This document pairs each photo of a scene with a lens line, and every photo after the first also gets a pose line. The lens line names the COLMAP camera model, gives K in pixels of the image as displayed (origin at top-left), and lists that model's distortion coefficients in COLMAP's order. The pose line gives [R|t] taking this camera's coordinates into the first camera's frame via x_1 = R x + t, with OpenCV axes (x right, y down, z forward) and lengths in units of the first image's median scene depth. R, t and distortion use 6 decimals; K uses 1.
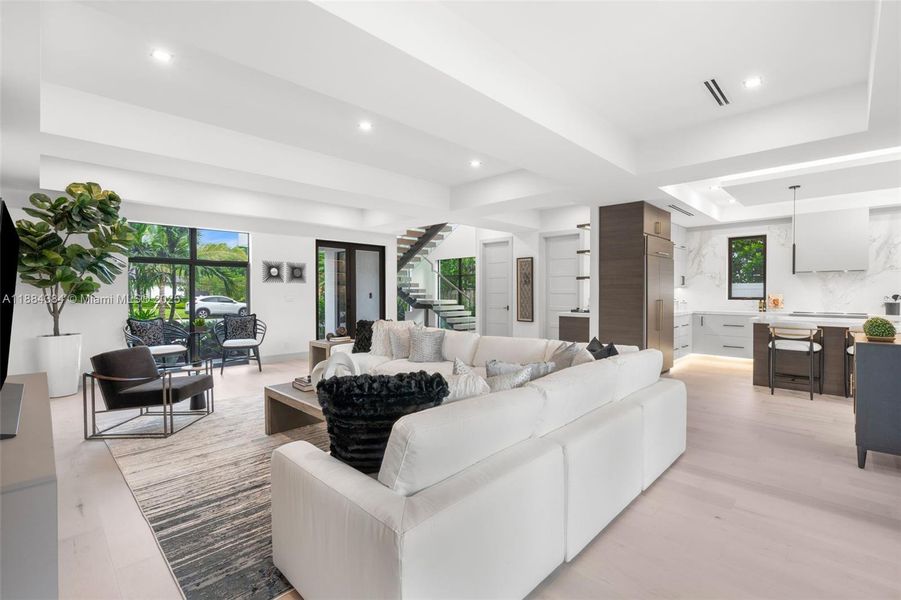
lens RADIAL K [[411.2, 0, 459.9], [0, 411.2, 292.1], [0, 0, 1]] dist [-0.008699, 0.000025]
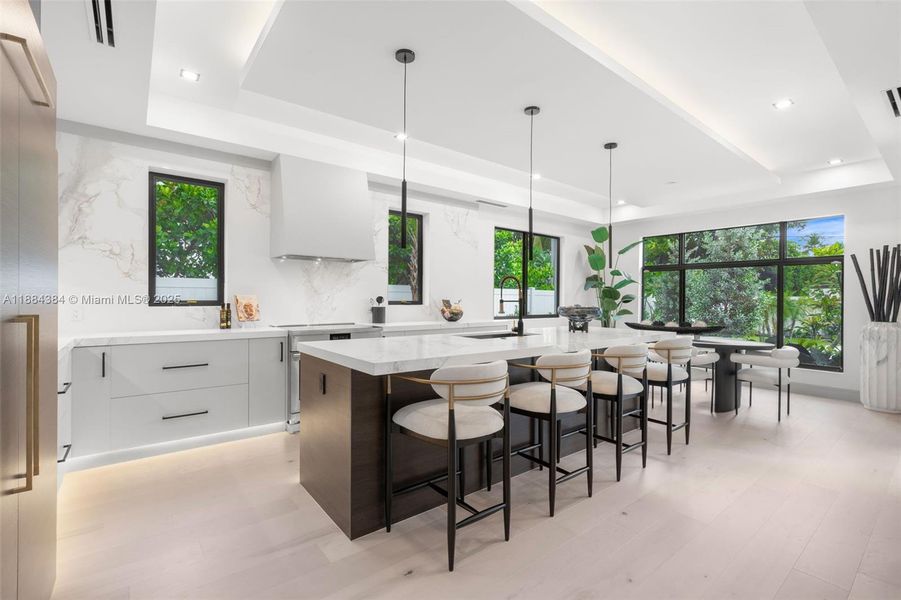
lens RADIAL K [[411.2, 0, 455.8], [0, 411.2, 301.3], [0, 0, 1]] dist [-0.008699, 0.000025]
pose [[0.137460, -0.006512, 0.990486, 0.265998], [-0.008879, 0.999930, 0.007806, 0.006451], [-0.990468, -0.009867, 0.137392, 0.634881]]
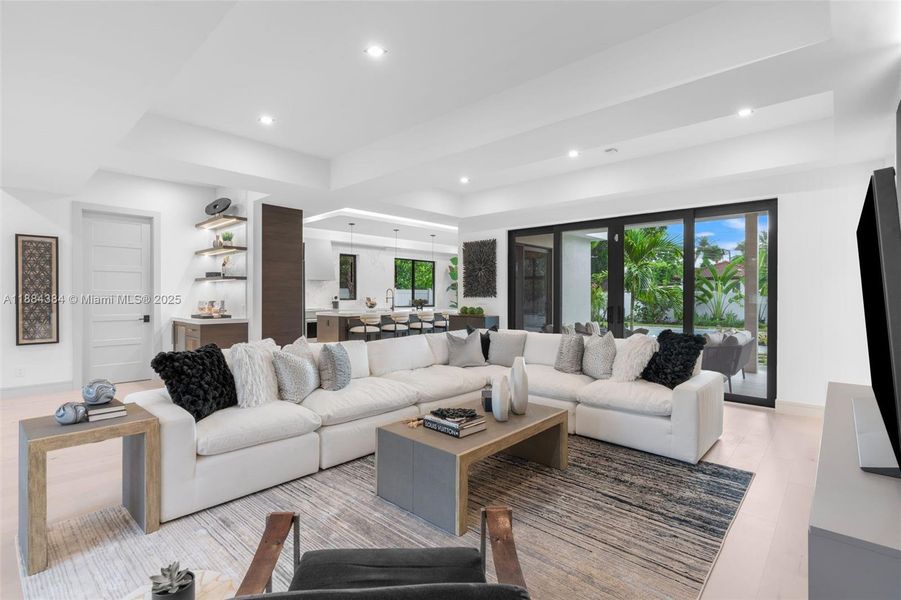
lens RADIAL K [[411.2, 0, 445.9], [0, 411.2, 297.9], [0, 0, 1]] dist [-0.008699, 0.000025]
pose [[-0.004743, -0.007812, 0.999958, -0.494824], [-0.001956, 0.999968, 0.007803, -0.000431], [-0.999987, -0.001919, -0.004758, 0.479686]]
